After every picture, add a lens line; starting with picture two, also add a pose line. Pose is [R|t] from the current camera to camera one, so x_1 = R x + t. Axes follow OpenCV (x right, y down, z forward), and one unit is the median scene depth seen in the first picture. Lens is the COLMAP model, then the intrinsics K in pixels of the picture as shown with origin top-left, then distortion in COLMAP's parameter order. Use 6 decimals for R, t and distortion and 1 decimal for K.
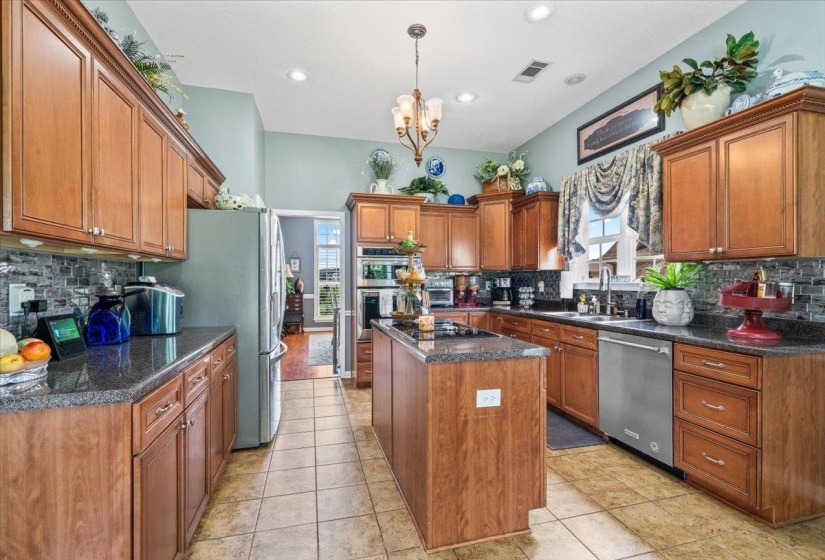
lens RADIAL K [[328.1, 0, 412.5], [0, 328.1, 280.0], [0, 0, 1]] dist [-0.000408, -0.000246]
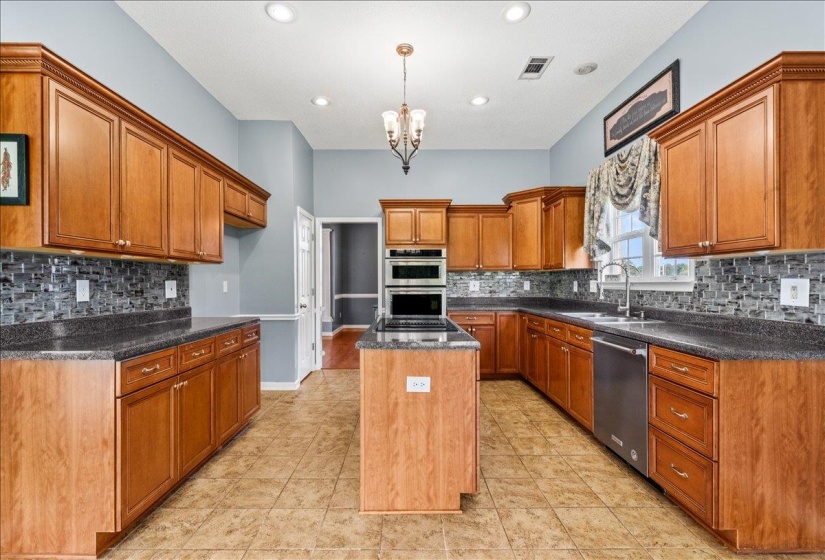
lens RADIAL K [[318.4, 0, 404.4], [0, 318.4, 280.8], [0, 0, 1]] dist [-0.000817, -0.000027]
pose [[0.974507, -0.000232, -0.224356, 0.275208], [0.000263, 1.000000, 0.000110, 0.008314], [0.224356, -0.000166, 0.974507, -0.032878]]
